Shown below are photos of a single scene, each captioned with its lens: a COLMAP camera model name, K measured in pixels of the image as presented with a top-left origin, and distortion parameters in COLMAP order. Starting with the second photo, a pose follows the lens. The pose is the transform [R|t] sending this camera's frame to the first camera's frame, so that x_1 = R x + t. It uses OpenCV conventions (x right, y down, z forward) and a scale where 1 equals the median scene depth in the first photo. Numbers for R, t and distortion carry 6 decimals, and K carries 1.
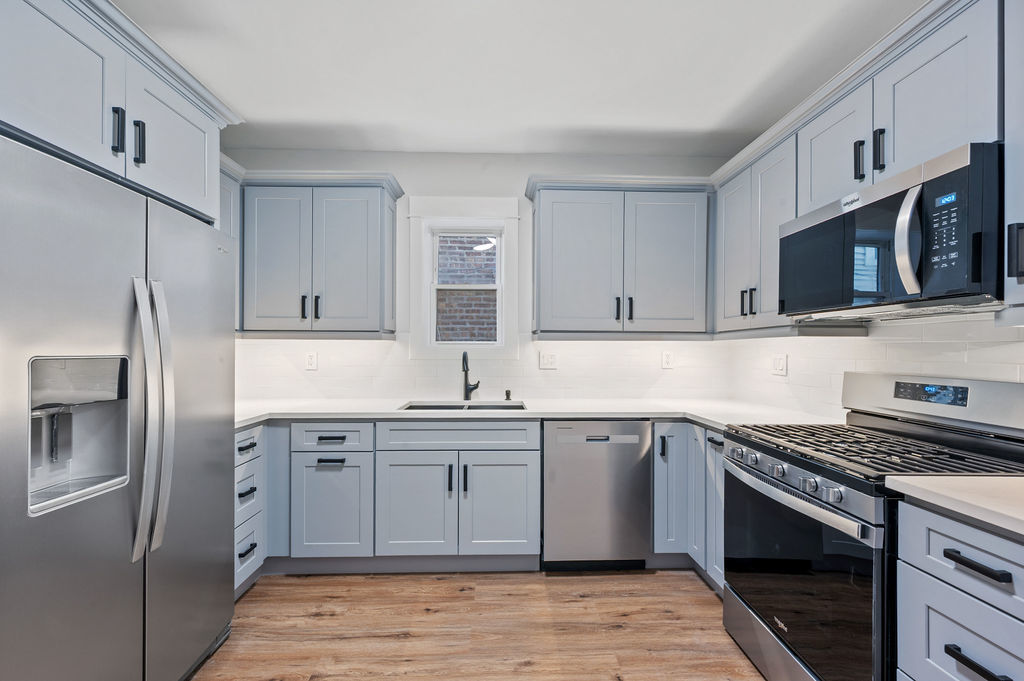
lens RADIAL K [[408.7, 0, 507.0], [0, 408.7, 348.8], [0, 0, 1]] dist [0.003093, -0.000380]
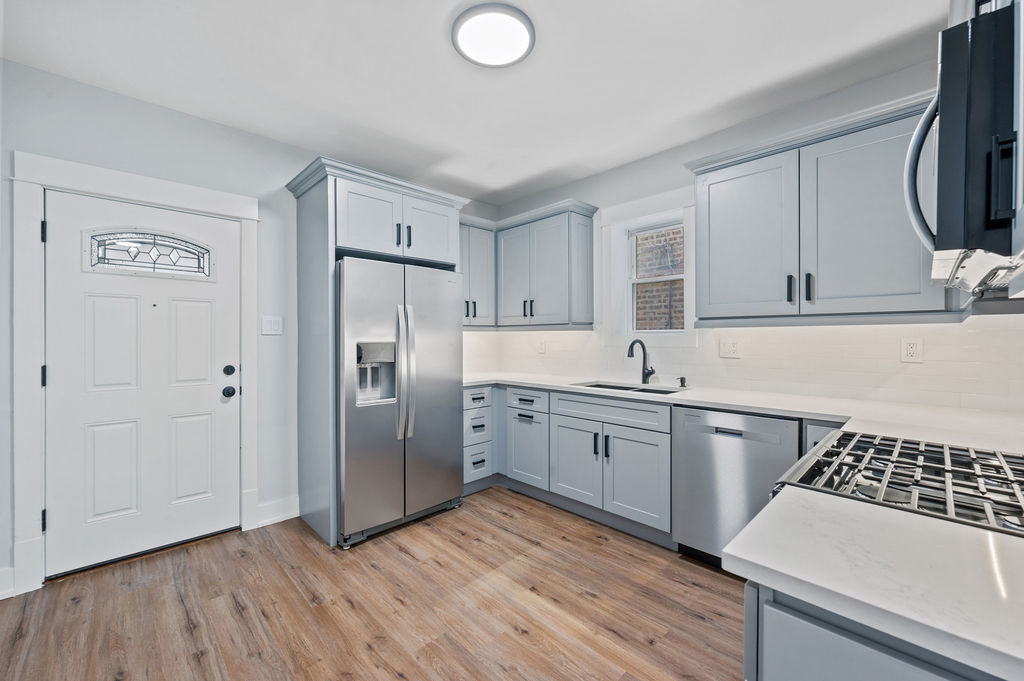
lens RADIAL K [[408.7, 0, 512.6], [0, 408.7, 333.9], [0, 0, 1]] dist [0.003093, -0.000380]
pose [[0.679291, -0.012018, -0.733771, 0.605122], [0.008090, 0.999928, -0.008888, -0.001156], [0.733825, 0.000102, 0.679339, -0.004553]]
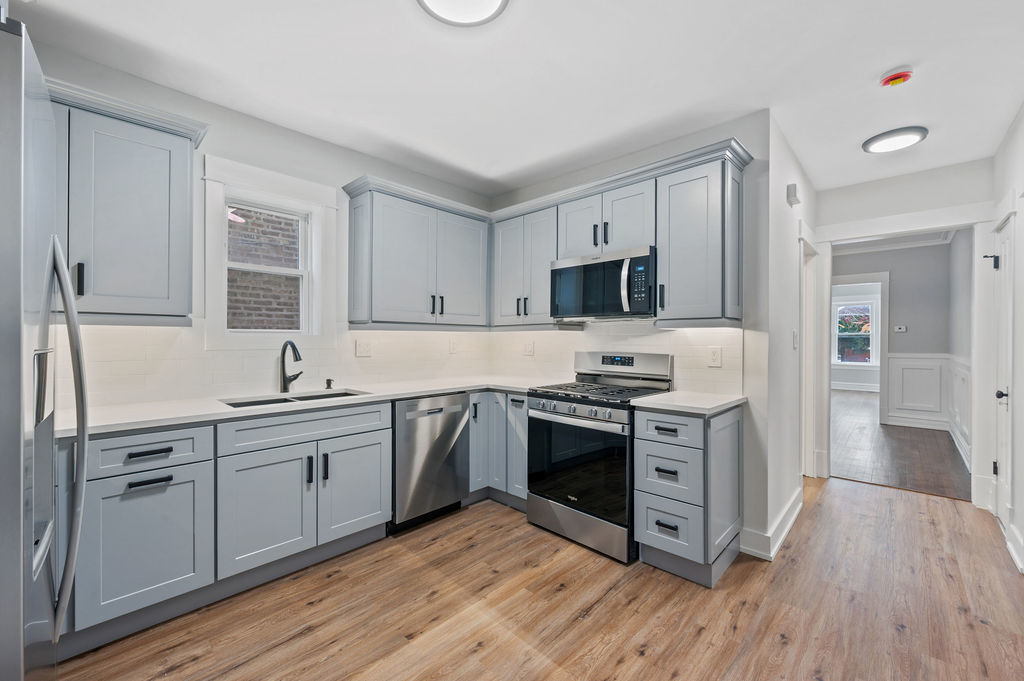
lens RADIAL K [[408.7, 0, 504.8], [0, 408.7, 339.5], [0, 0, 1]] dist [0.003093, -0.000380]
pose [[0.719855, -0.001763, 0.694122, -0.495868], [-0.002153, 0.999986, 0.004773, -0.001187], [-0.694121, -0.004930, 0.719841, -0.025424]]
